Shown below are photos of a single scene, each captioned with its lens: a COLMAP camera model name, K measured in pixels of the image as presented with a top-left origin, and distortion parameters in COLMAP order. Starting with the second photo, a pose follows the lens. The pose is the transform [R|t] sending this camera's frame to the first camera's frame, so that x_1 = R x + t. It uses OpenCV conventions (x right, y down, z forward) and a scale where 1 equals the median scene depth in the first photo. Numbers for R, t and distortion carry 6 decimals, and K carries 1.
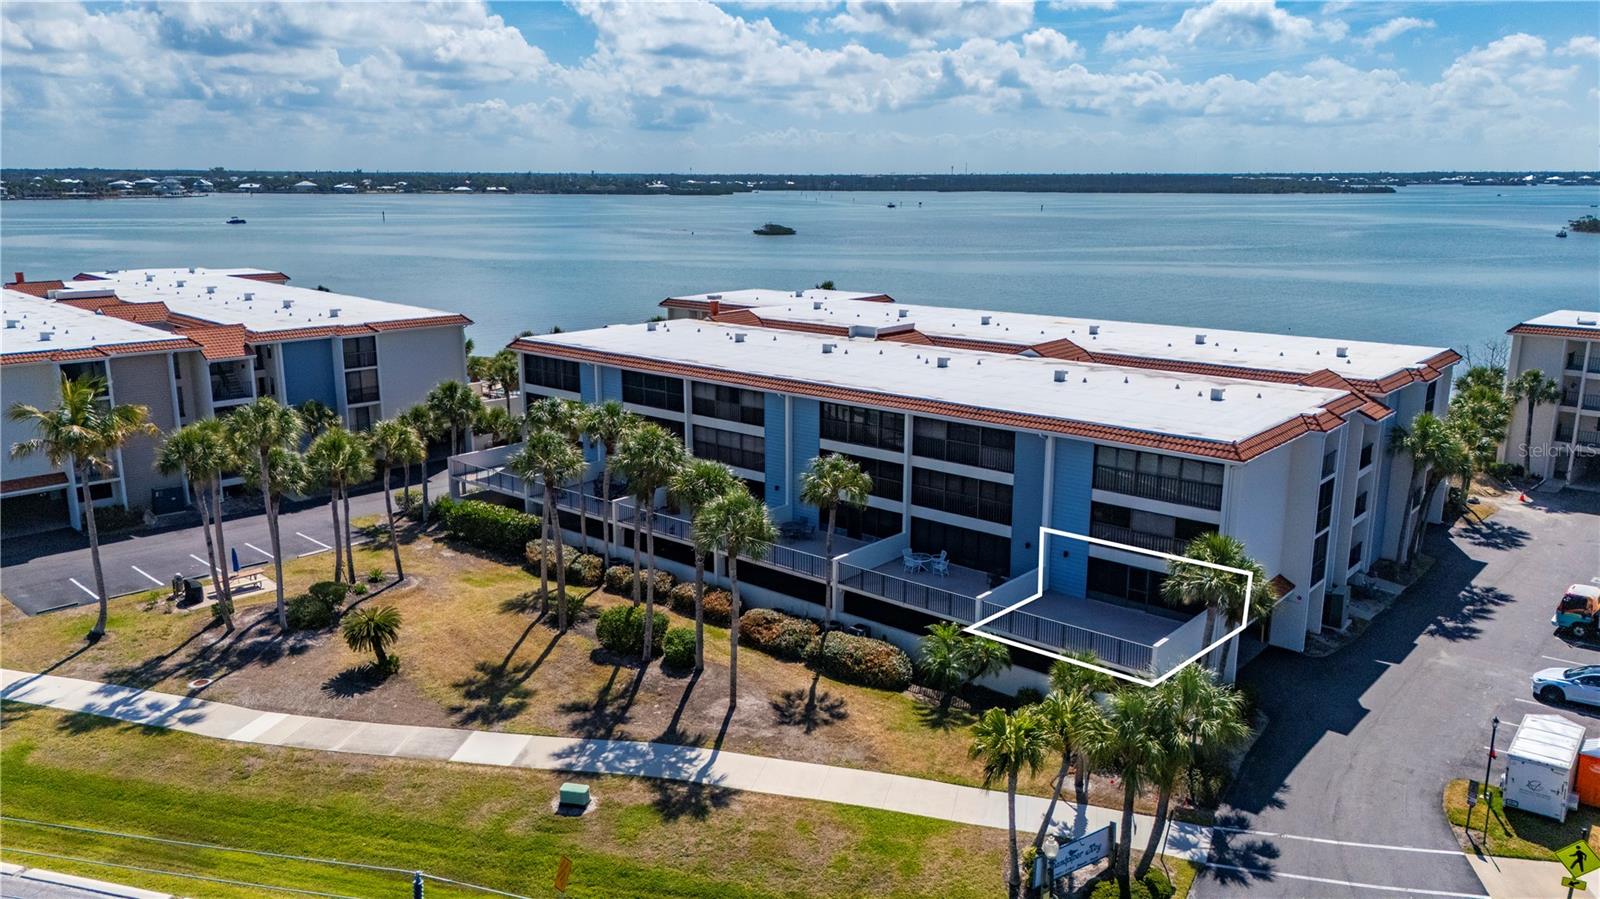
lens RADIAL K [[1177.5, 0, 797.5], [0, 1177.5, 447.7], [0, 0, 1]] dist [0.068141, -0.066021]
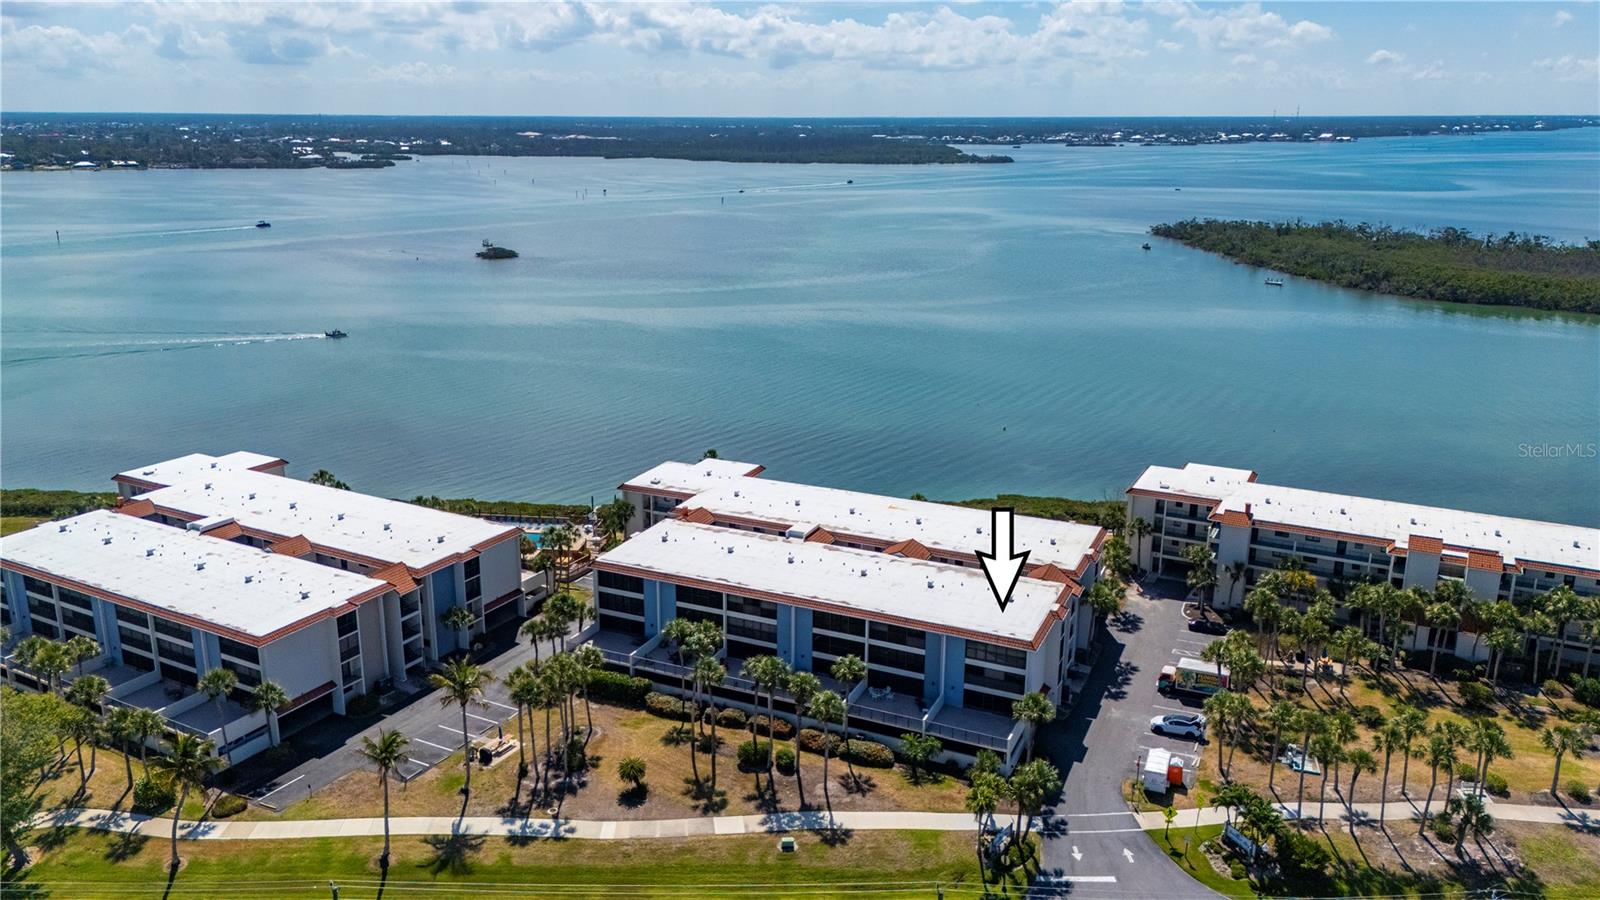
lens RADIAL K [[1187.8, 0, 771.2], [0, 1187.8, 447.2], [0, 0, 1]] dist [0.060616, -0.001565]
pose [[0.964427, -0.068707, 0.255263, -0.530660], [0.057596, 0.997049, 0.050759, -0.412691], [-0.257997, -0.034252, 0.965538, -0.841398]]
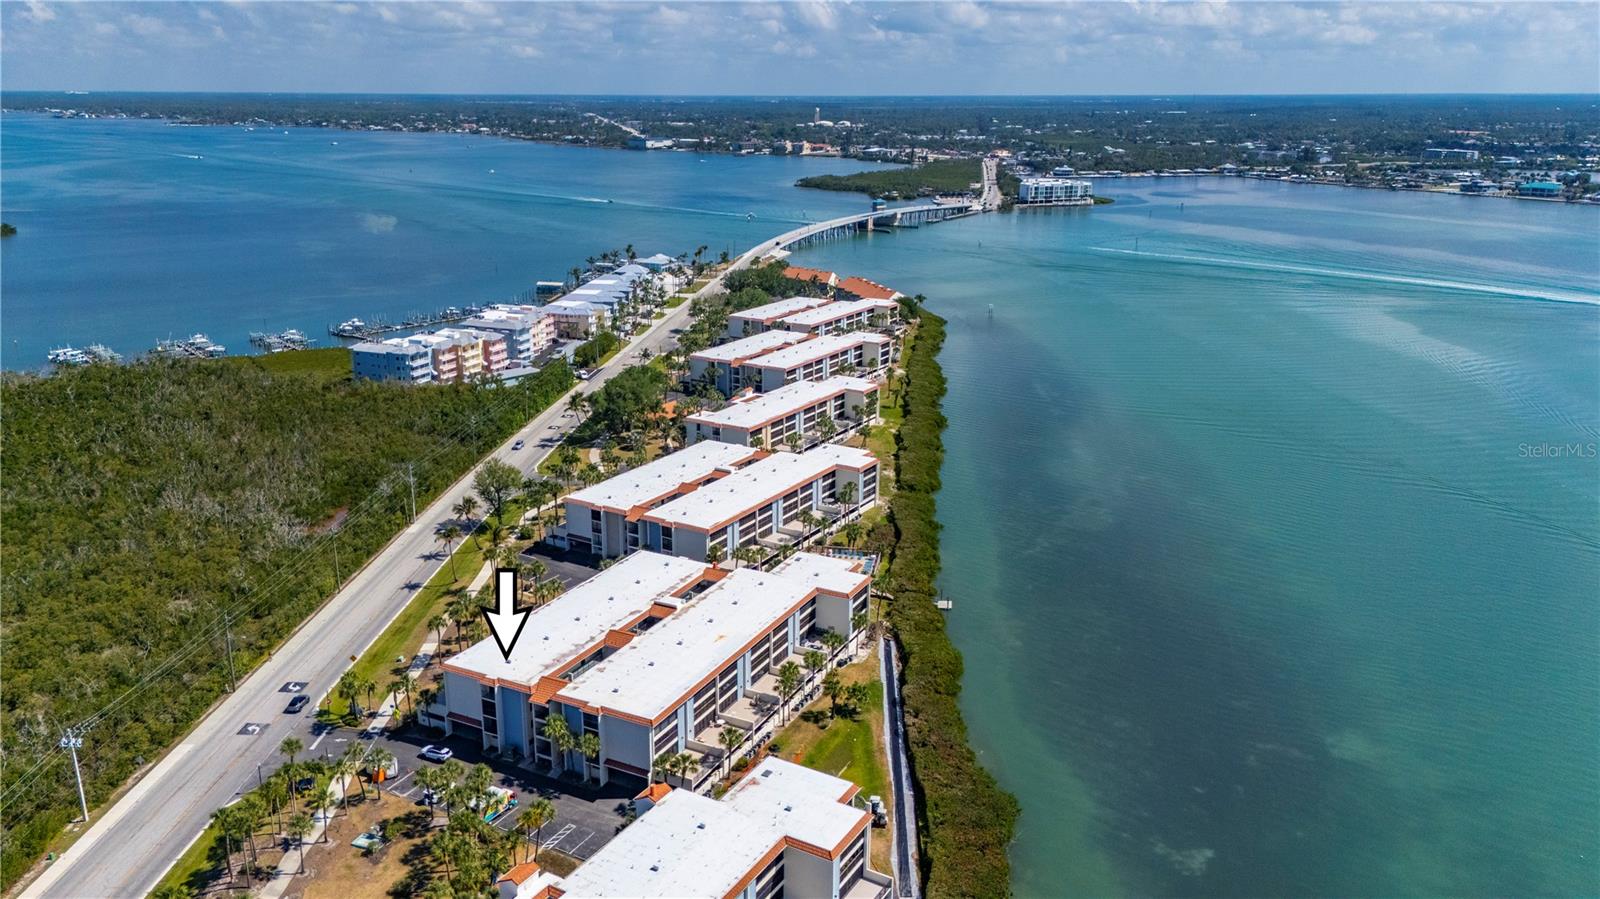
lens RADIAL K [[1177.5, 0, 797.5], [0, 1177.5, 447.7], [0, 0, 1]] dist [0.068141, -0.066021]
pose [[0.228815, 0.275227, -0.933752, 2.916295], [-0.222880, 0.948533, 0.224967, -1.282261], [0.947612, 0.156639, 0.278381, 0.732523]]
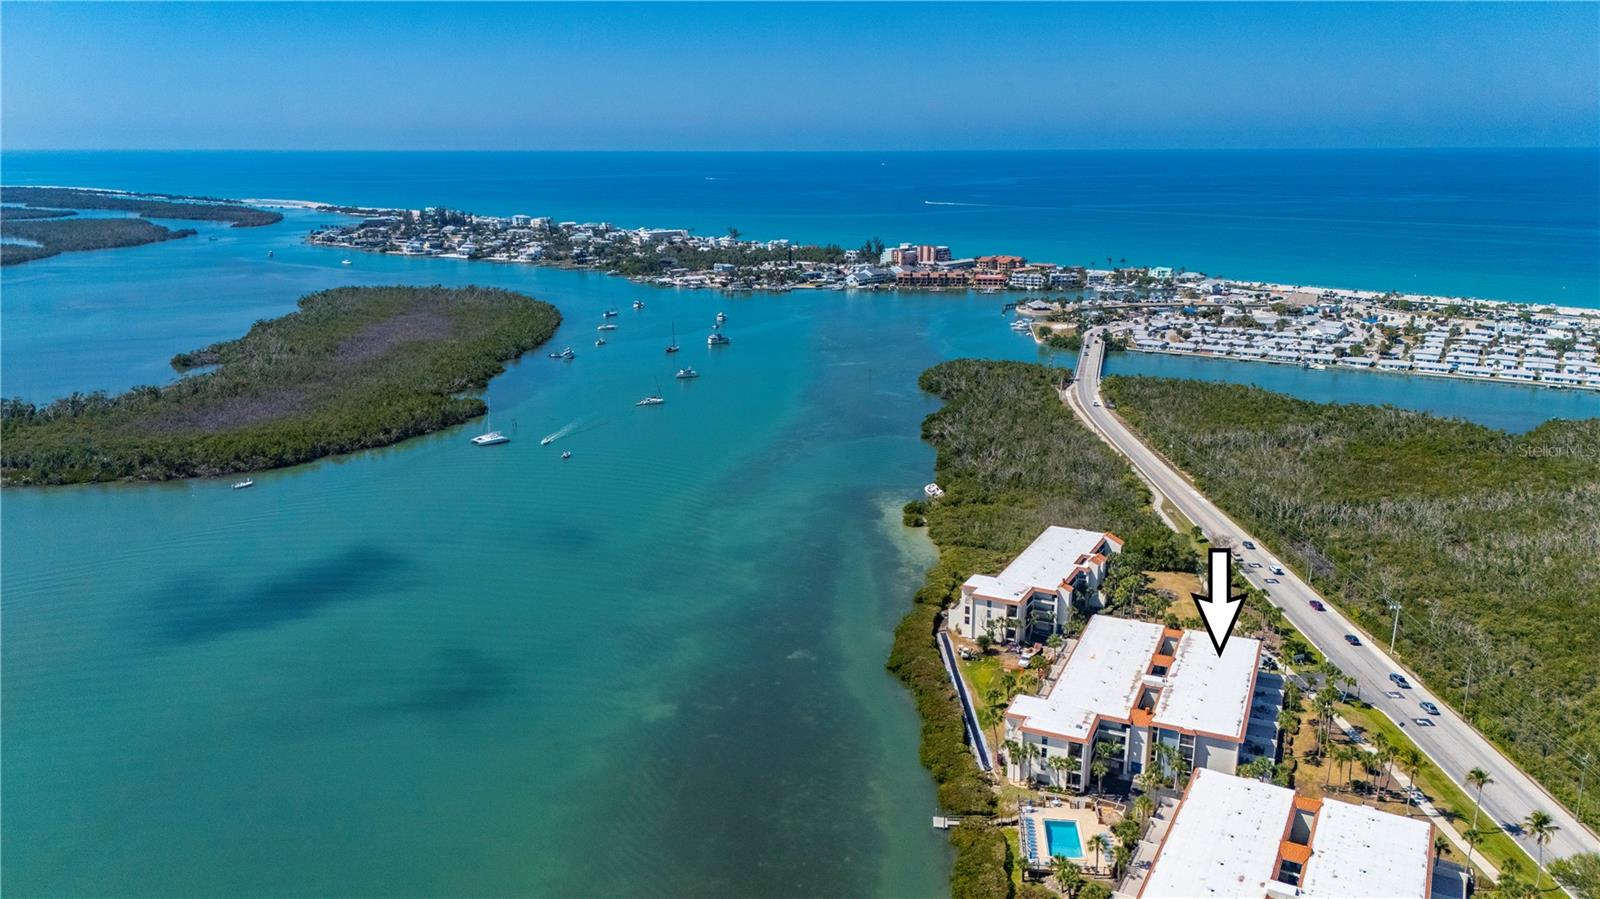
lens RADIAL K [[1150.9, 0, 806.8], [0, 1150.9, 452.2], [0, 0, 1]] dist [0.073002, -0.093791]
pose [[-0.272179, -0.246647, 0.930099, -3.031579], [0.220999, 0.924729, 0.309895, -2.310916], [-0.936524, 0.289898, -0.197183, 2.956600]]
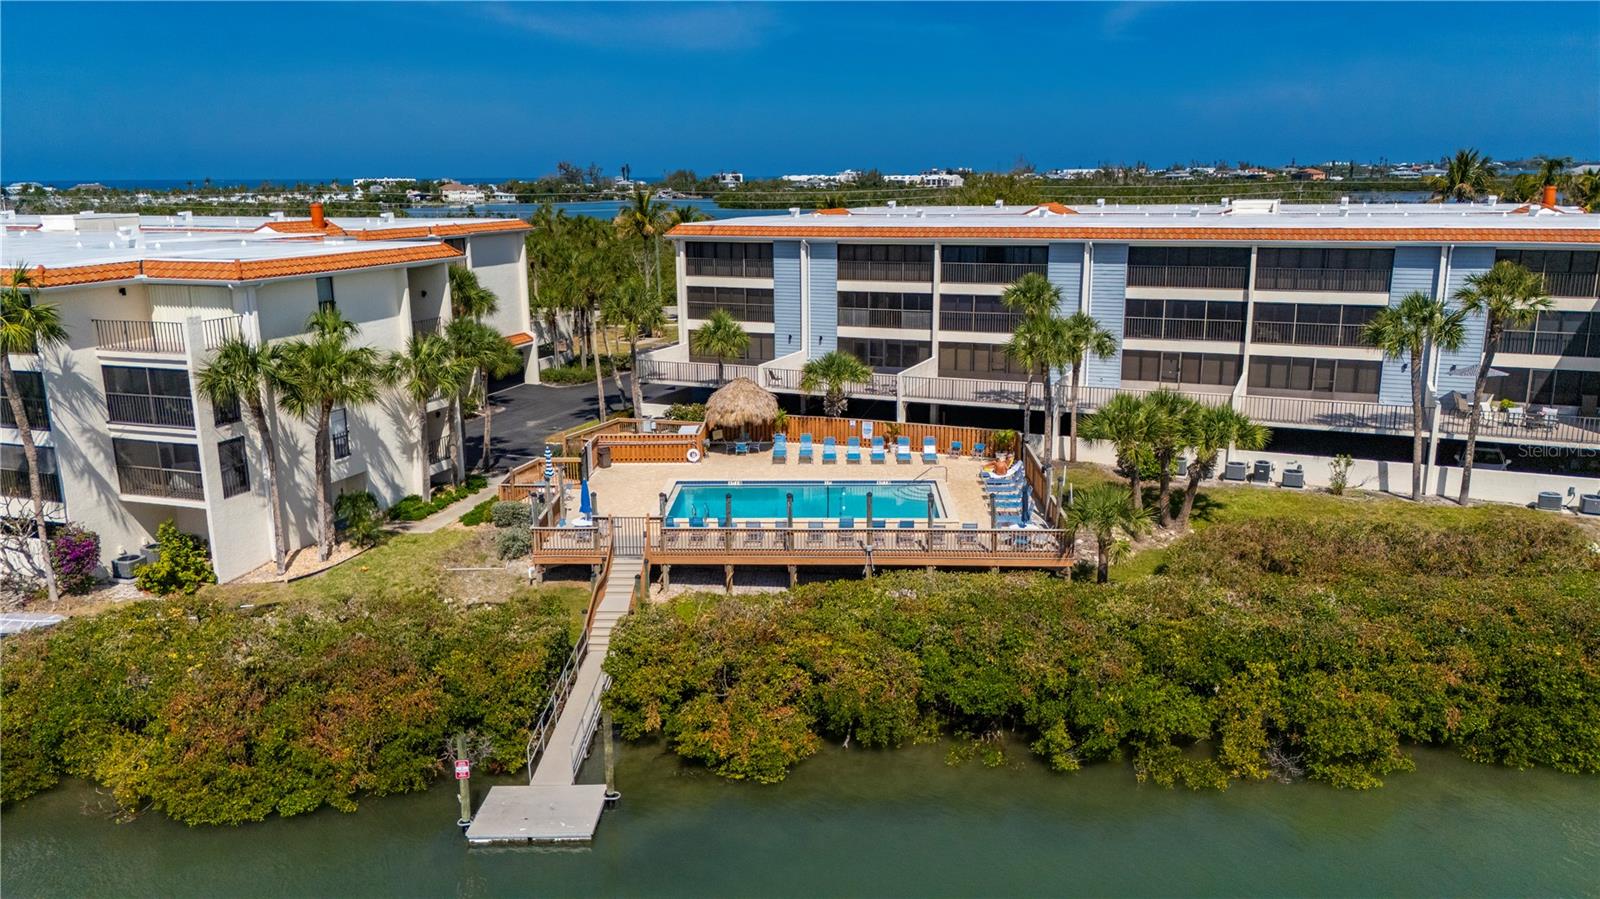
lens RADIAL K [[1177.5, 0, 797.5], [0, 1177.5, 447.7], [0, 0, 1]] dist [0.068141, -0.066021]
pose [[-0.933225, 0.083411, -0.349476, -0.120320], [-0.077440, 0.903122, 0.422343, -0.477311], [0.350848, 0.421204, -0.836357, 2.607148]]
